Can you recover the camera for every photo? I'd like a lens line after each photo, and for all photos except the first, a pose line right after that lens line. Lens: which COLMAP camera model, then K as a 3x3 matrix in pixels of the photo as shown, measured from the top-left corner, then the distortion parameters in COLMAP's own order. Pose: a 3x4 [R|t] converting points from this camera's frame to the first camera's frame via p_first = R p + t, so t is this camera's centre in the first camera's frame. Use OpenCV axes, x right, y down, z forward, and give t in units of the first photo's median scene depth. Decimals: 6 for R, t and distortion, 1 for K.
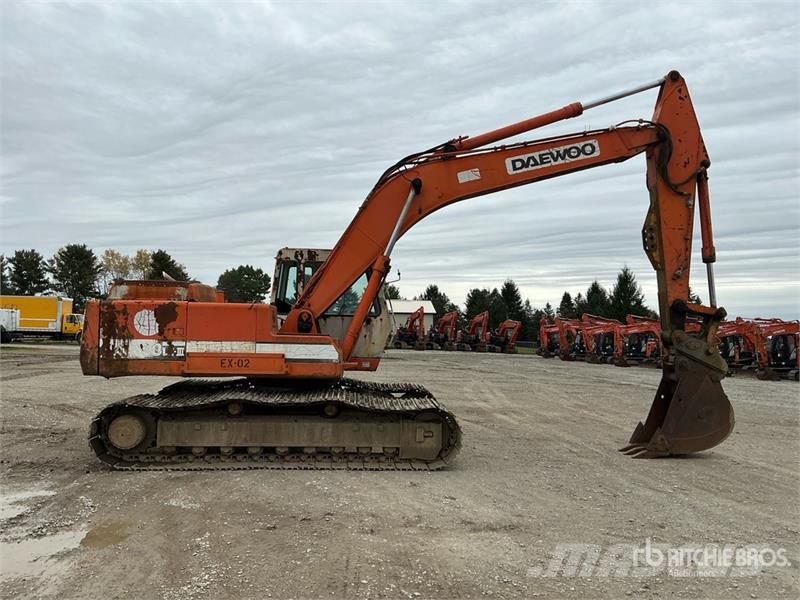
lens RADIAL K [[665.4, 0, 400.0], [0, 665.4, 300.0], [0, 0, 1]] dist [0.141962, -0.301612]
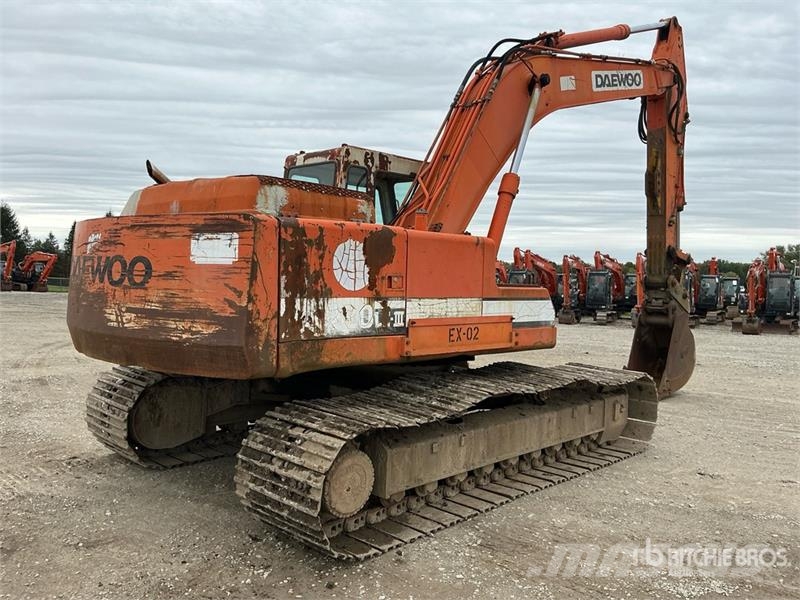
lens RADIAL K [[665.4, 0, 400.0], [0, 665.4, 300.0], [0, 0, 1]] dist [0.141962, -0.301612]
pose [[0.738621, -0.024753, 0.673666, -0.690917], [-0.041177, 0.995803, 0.081736, 0.016948], [-0.672862, -0.088112, 0.734502, 0.600403]]
